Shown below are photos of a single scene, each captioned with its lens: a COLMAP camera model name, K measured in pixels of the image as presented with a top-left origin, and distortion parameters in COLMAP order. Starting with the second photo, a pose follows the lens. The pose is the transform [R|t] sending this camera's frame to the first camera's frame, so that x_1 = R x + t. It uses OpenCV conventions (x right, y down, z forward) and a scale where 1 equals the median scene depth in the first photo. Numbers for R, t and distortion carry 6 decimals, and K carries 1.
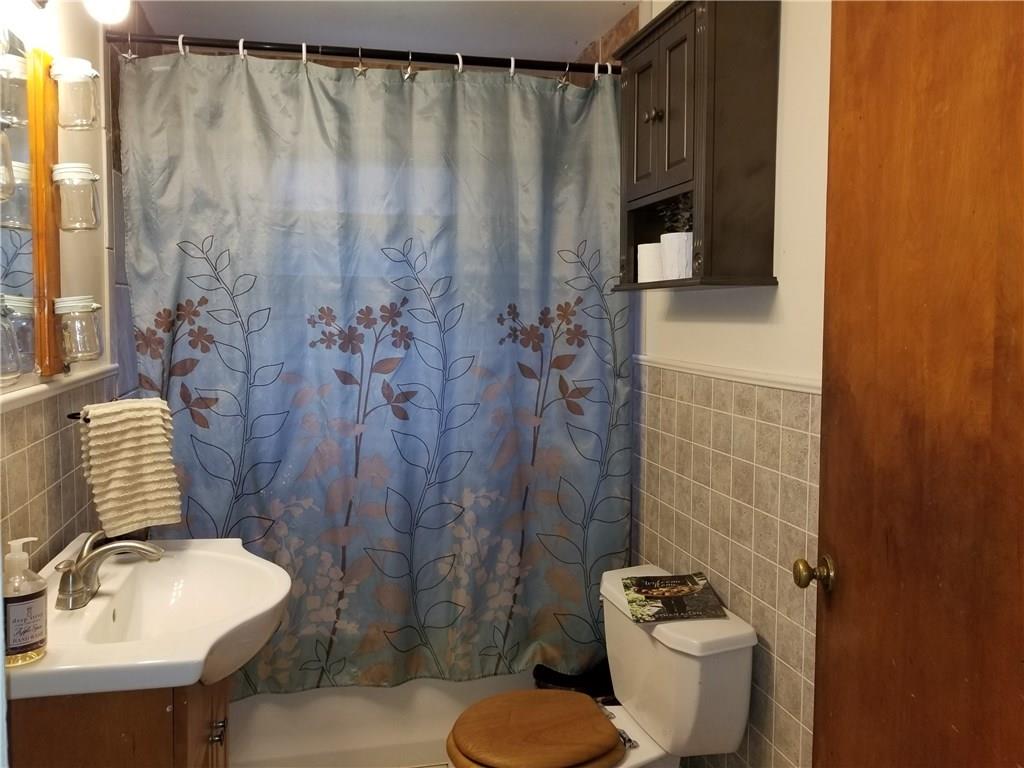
lens RADIAL K [[799.0, 0, 496.9], [0, 799.0, 348.3], [0, 0, 1]] dist [0.072886, -0.172879]
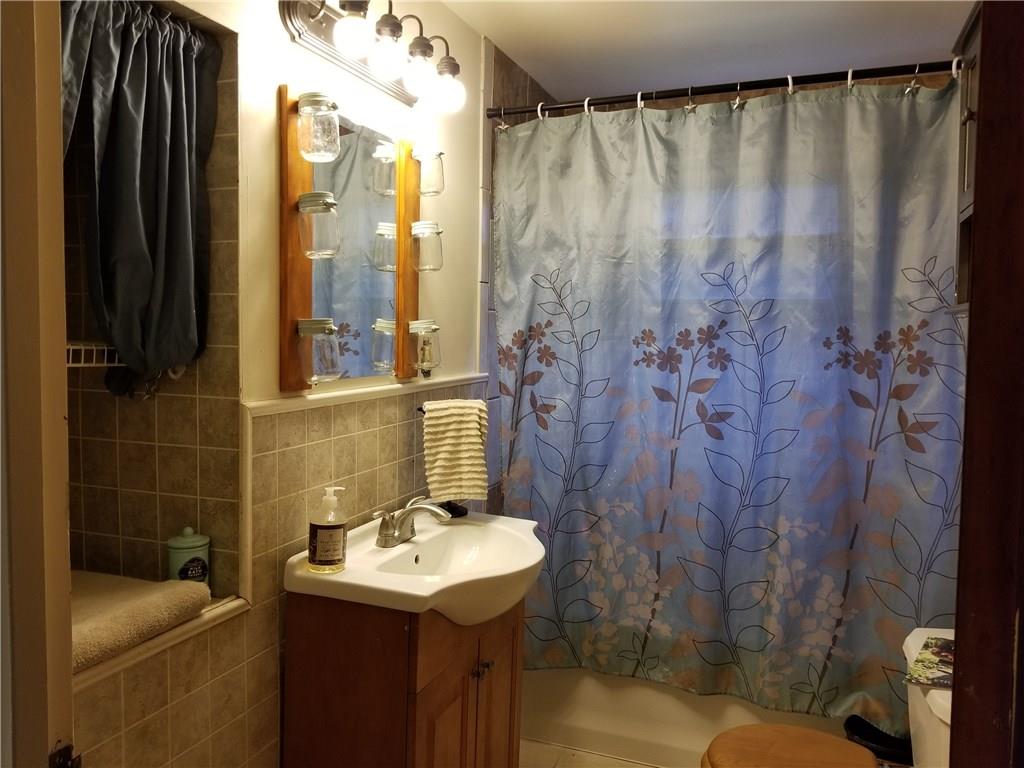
lens RADIAL K [[799.0, 0, 496.9], [0, 799.0, 348.3], [0, 0, 1]] dist [0.072886, -0.172879]
pose [[0.806962, 0.022537, -0.590174, 0.262072], [-0.036820, 0.999248, -0.012187, -0.004220], [0.589455, 0.031564, 0.807184, -0.005082]]
